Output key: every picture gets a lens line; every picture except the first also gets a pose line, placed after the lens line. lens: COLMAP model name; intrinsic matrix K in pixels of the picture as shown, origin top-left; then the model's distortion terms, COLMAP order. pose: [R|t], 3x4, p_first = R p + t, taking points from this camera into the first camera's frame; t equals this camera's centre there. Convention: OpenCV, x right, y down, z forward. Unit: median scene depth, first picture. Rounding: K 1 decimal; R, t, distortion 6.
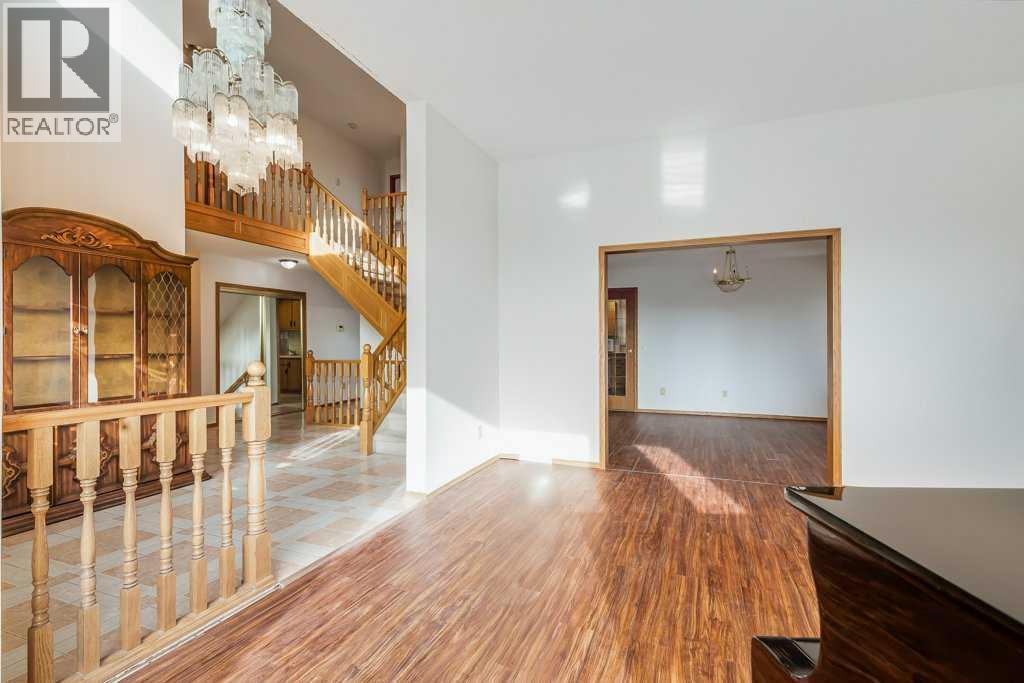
lens RADIAL K [[462.5, 0, 512.0], [0, 462.5, 341.5], [0, 0, 1]] dist [0.002087, 0.000169]
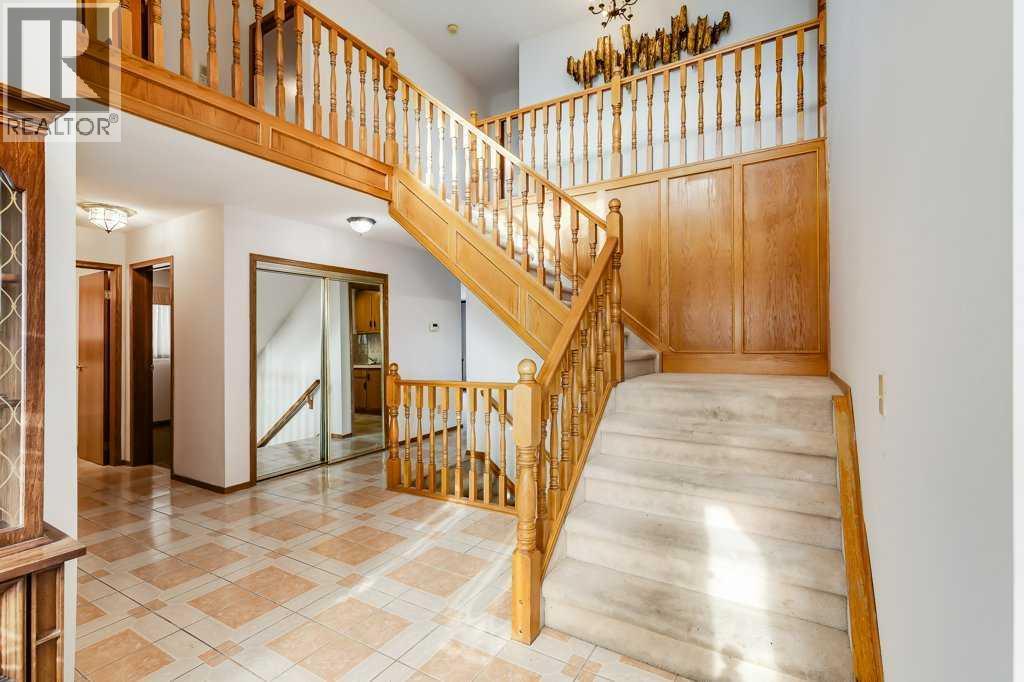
lens RADIAL K [[462.5, 0, 512.0], [0, 462.5, 341.0], [0, 0, 1]] dist [0.002087, 0.000169]
pose [[0.987087, -0.003611, -0.160145, -0.189865], [0.002201, 0.999957, -0.008987, -0.004581], [0.160171, 0.008518, 0.987053, 0.435014]]
